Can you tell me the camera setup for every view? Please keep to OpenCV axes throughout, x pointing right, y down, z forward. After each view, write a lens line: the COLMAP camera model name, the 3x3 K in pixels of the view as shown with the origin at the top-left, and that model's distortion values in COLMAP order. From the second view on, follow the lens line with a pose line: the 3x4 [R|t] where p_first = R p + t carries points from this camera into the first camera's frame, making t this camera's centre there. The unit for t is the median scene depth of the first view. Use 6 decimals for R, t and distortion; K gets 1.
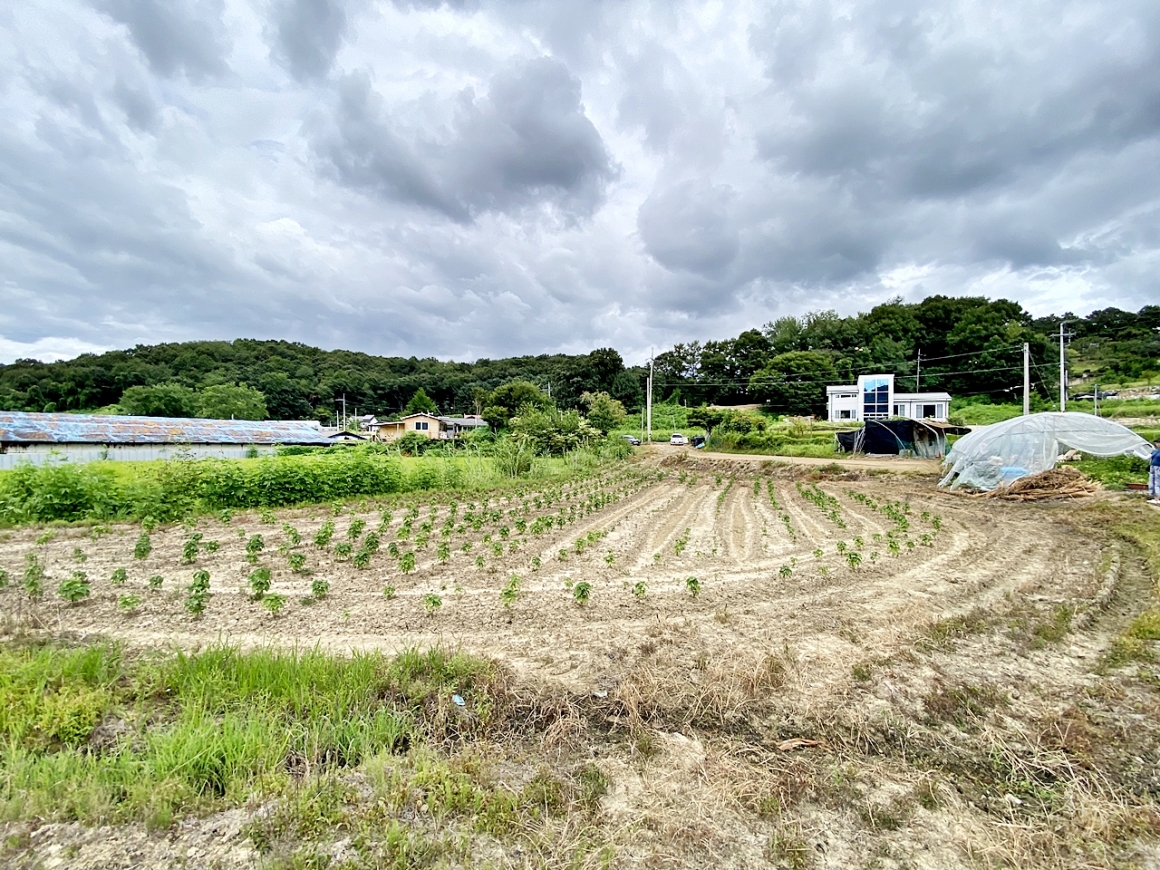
lens RADIAL K [[486.2, 0, 549.9], [0, 486.2, 435.1], [0, 0, 1]] dist [-0.000540, -0.010021]
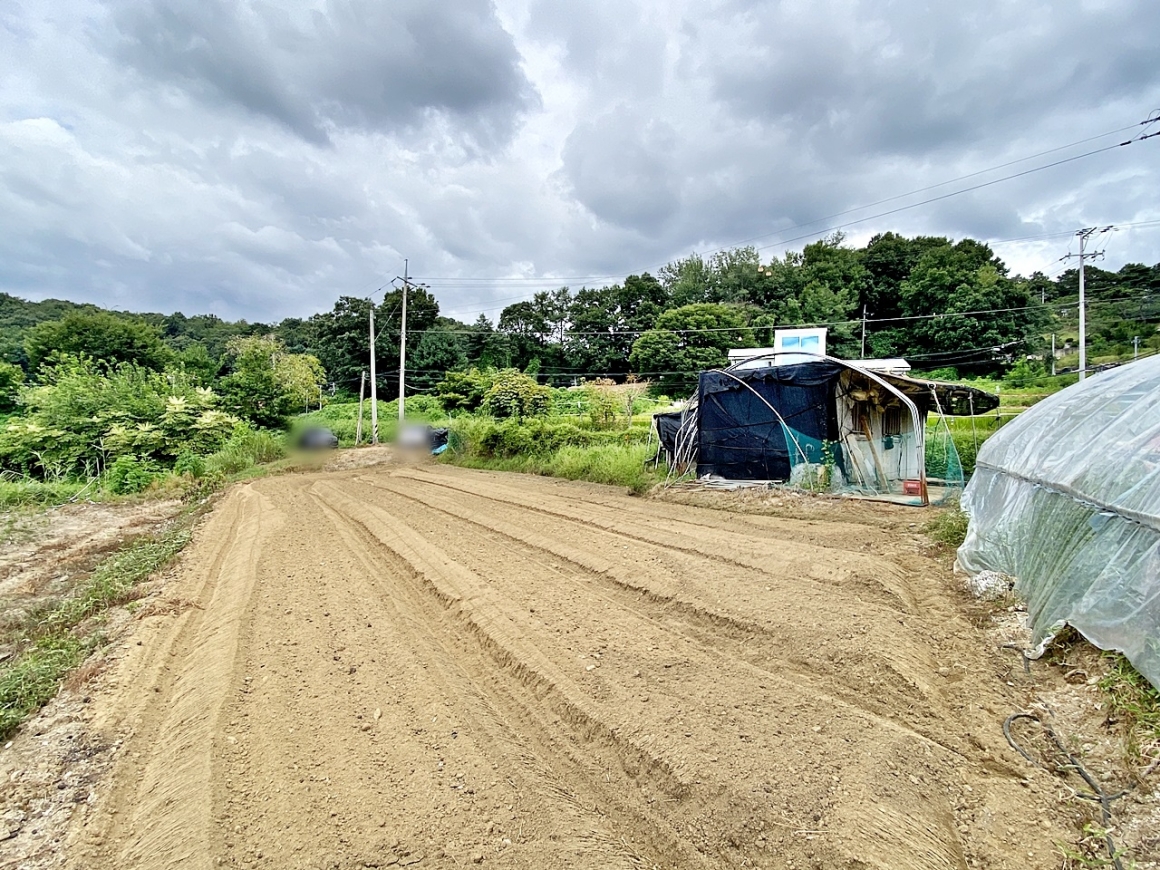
lens RADIAL K [[590.9, 0, 580.0], [0, 590.9, 435.0], [0, 0, 1]] dist [0.013645, -0.022083]
pose [[0.980458, -0.005719, 0.196644, 0.182074], [0.004791, 0.999975, 0.005196, 0.002740], [-0.196669, -0.004153, 0.980461, 0.230910]]
